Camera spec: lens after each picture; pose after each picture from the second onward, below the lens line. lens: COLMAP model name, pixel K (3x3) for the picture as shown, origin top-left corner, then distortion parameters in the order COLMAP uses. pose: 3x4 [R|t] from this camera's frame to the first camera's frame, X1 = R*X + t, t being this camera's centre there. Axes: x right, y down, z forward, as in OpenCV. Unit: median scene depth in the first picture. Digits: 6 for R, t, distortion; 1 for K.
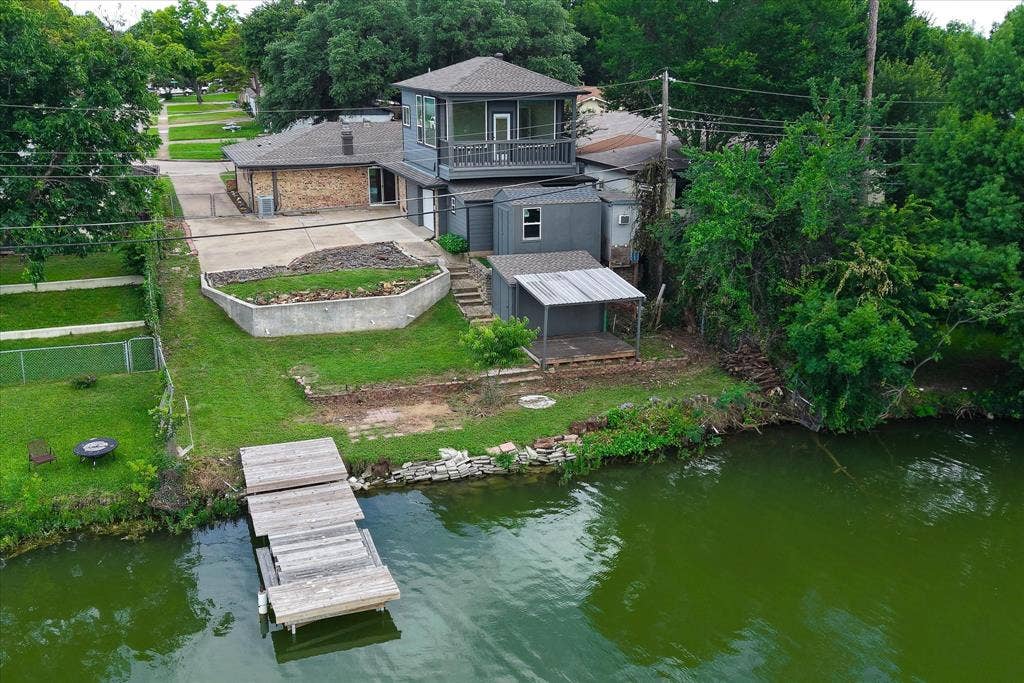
lens RADIAL K [[913.3, 0, 512.0], [0, 913.3, 341.5], [0, 0, 1]] dist [0.003855, -0.002036]
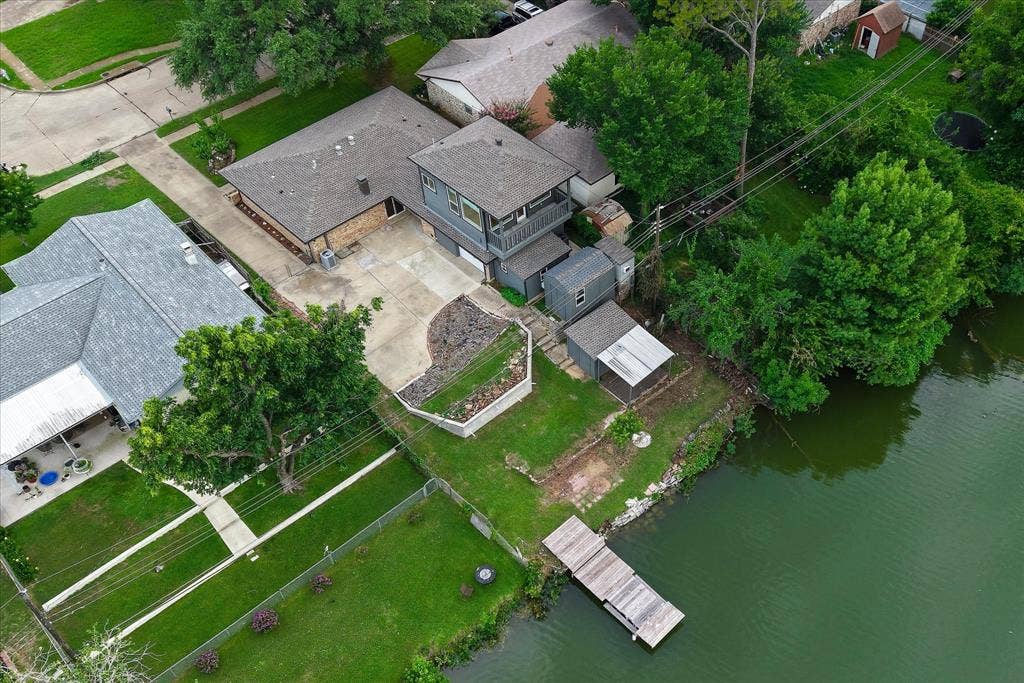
lens RADIAL K [[913.3, 0, 512.0], [0, 913.3, 341.5], [0, 0, 1]] dist [0.003855, -0.002036]
pose [[0.922893, -0.316639, 0.219107, -0.617421], [0.156118, 0.827854, 0.538781, -1.259157], [-0.351987, -0.463031, 0.813454, -0.383304]]
